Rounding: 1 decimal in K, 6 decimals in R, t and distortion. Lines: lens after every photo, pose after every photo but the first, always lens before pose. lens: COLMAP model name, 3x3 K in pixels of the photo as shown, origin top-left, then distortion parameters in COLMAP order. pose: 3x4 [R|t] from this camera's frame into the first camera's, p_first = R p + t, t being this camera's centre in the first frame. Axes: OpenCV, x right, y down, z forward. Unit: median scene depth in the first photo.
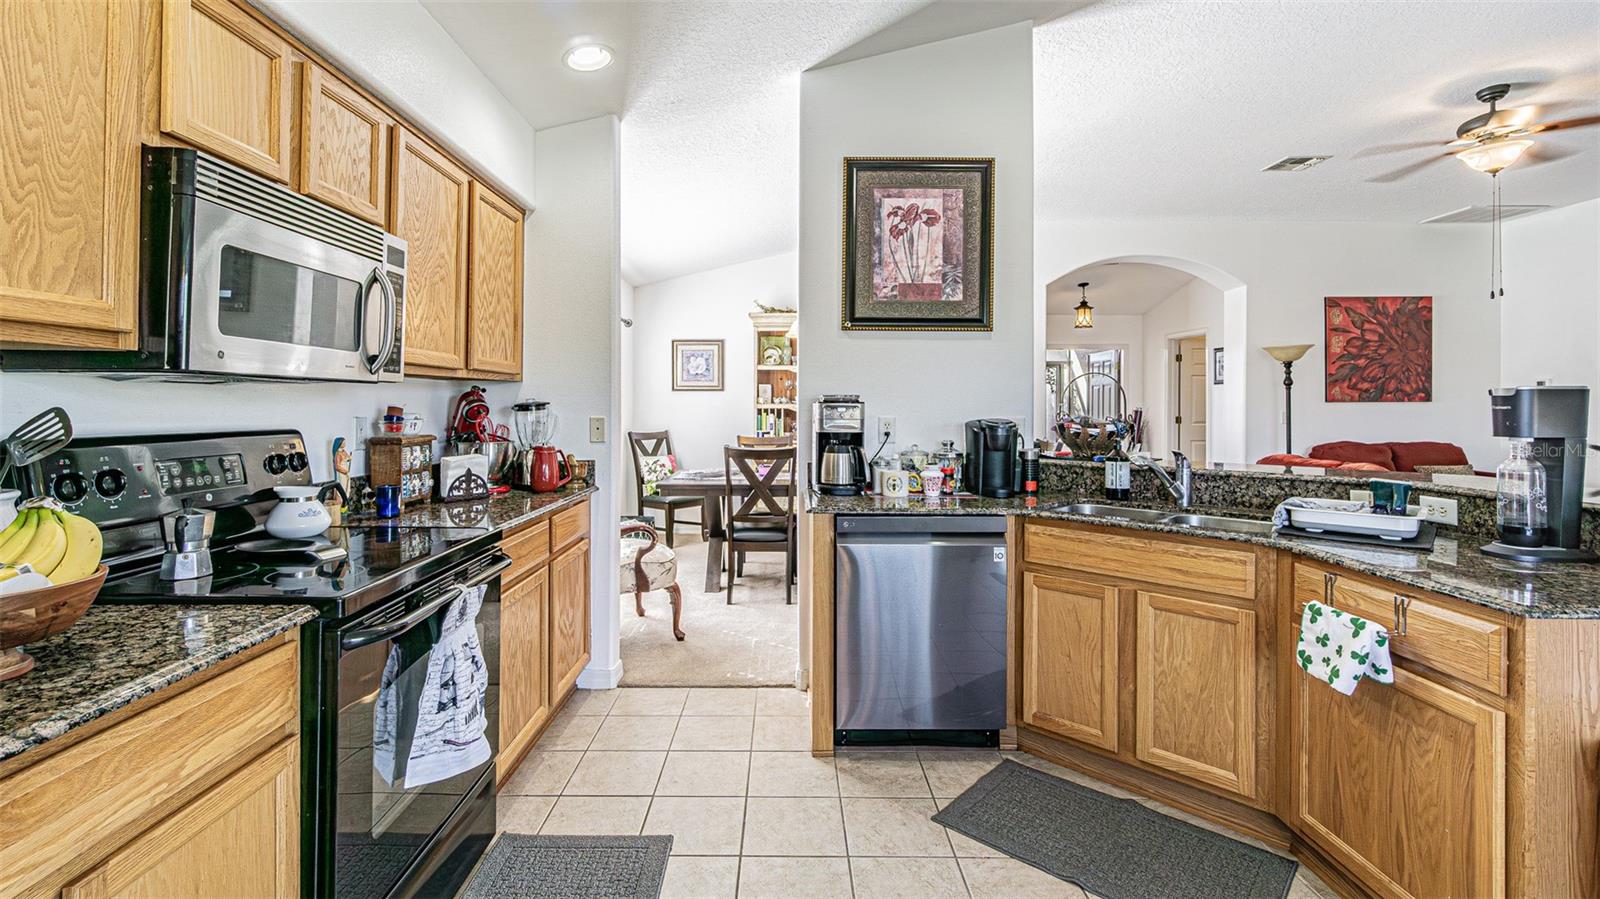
lens RADIAL K [[707.5, 0, 796.8], [0, 707.5, 402.2], [0, 0, 1]] dist [0.001382, 0.000518]
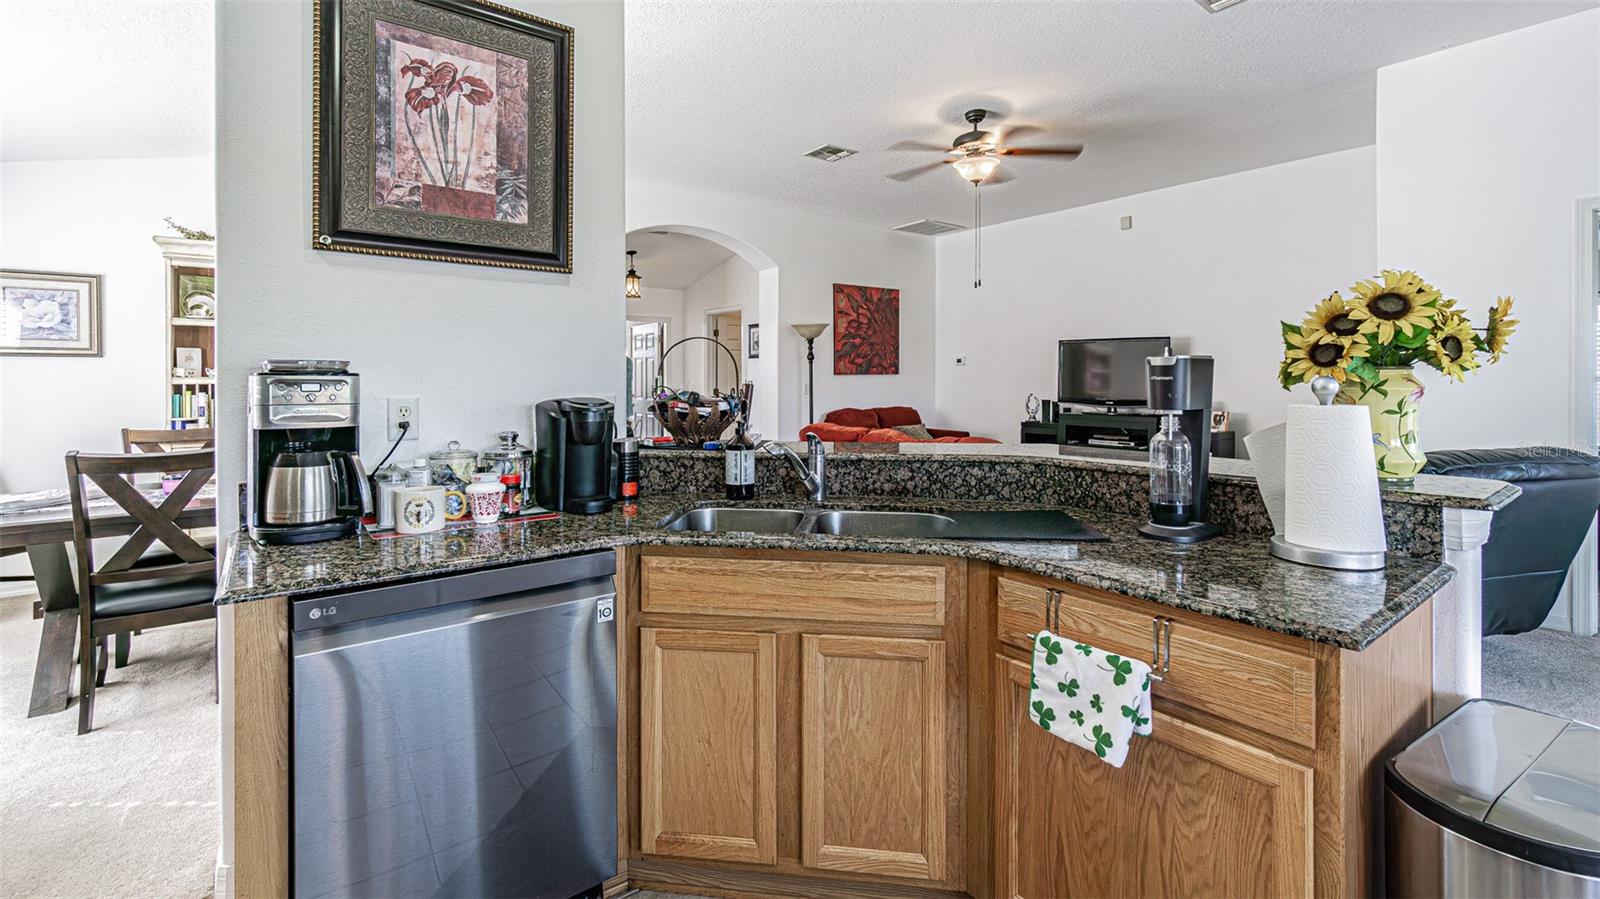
lens RADIAL K [[689.3, 0, 790.8], [0, 689.3, 383.5], [0, 0, 1]] dist [-0.001304, 0.000054]
pose [[0.798651, -0.007692, 0.601745, 0.037968], [0.000815, 0.999931, 0.011701, 0.001934], [-0.601794, -0.008855, 0.798602, 0.332899]]
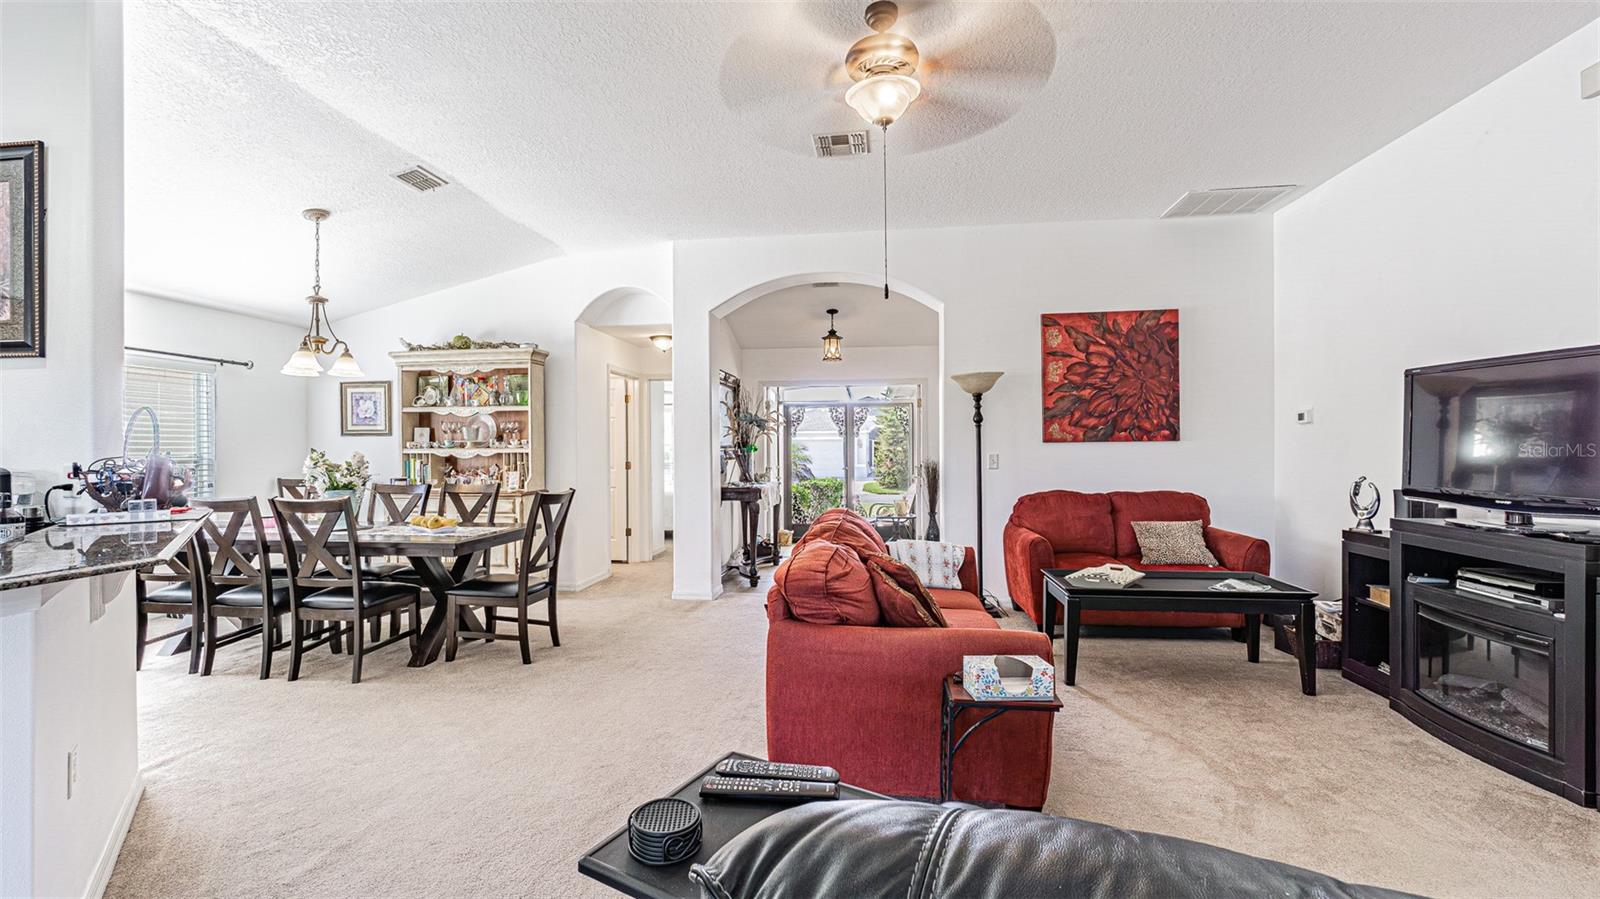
lens RADIAL K [[695.7, 0, 800.0], [0, 695.7, 449.5], [0, 0, 1]] dist [-0.000681, -0.000039]
pose [[0.989481, -0.005900, -0.144545, 1.316368], [0.006548, 0.999971, 0.004005, 0.006786], [0.144517, -0.004910, 0.989490, 0.364040]]
